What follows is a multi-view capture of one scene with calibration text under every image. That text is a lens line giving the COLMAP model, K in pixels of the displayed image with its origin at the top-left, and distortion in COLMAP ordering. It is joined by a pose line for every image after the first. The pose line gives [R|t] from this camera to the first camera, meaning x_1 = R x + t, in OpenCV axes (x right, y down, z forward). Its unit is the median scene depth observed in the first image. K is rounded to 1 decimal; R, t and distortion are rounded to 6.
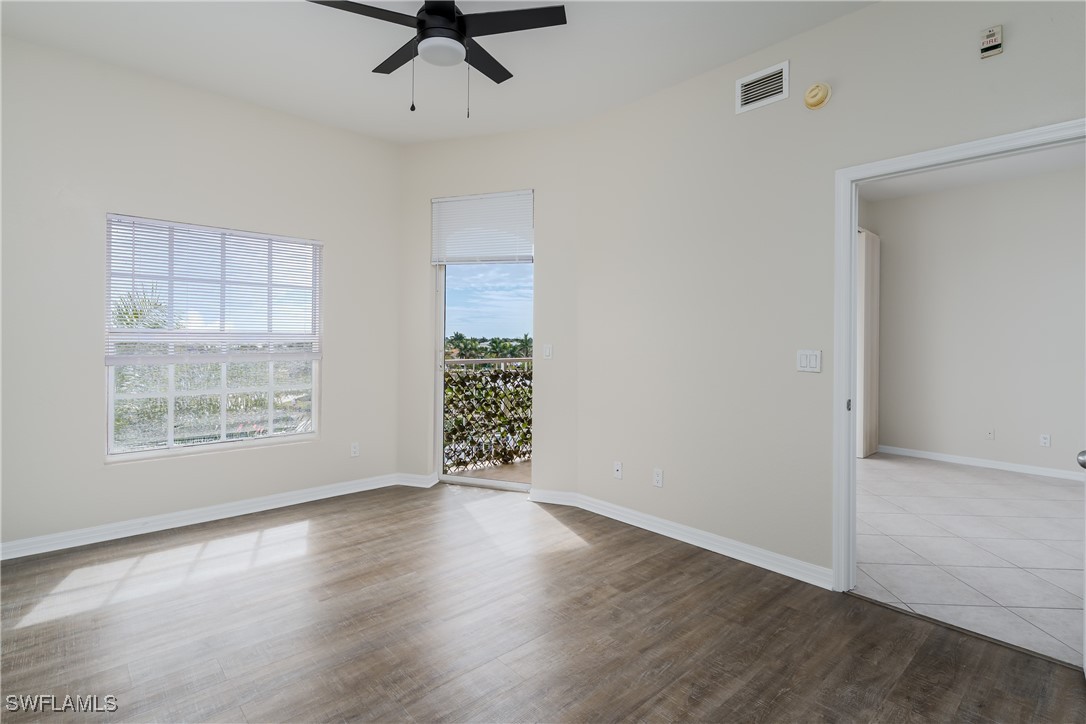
lens RADIAL K [[527.3, 0, 542.5], [0, 527.3, 351.6], [0, 0, 1]] dist [0.003244, -0.000811]
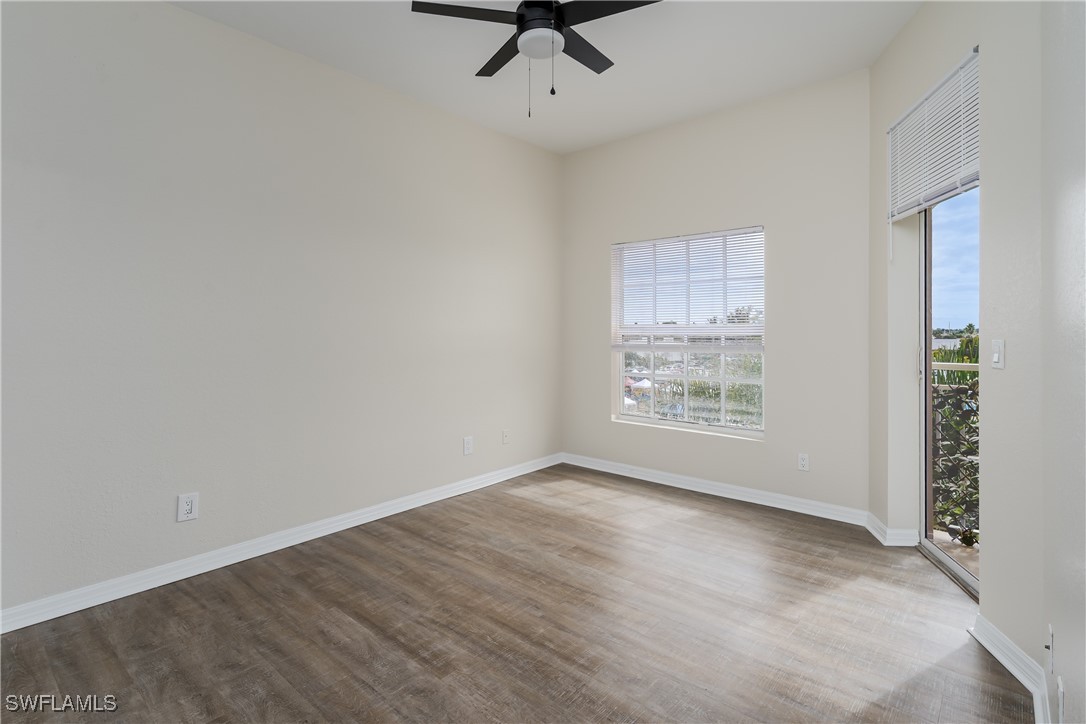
lens RADIAL K [[527.3, 0, 536.1], [0, 527.3, 335.9], [0, 0, 1]] dist [0.003244, -0.000811]
pose [[0.117414, 0.001094, -0.993082, 0.470862], [-0.021228, 0.999774, -0.001408, -0.006224], [0.992856, 0.021247, 0.117411, 0.516146]]
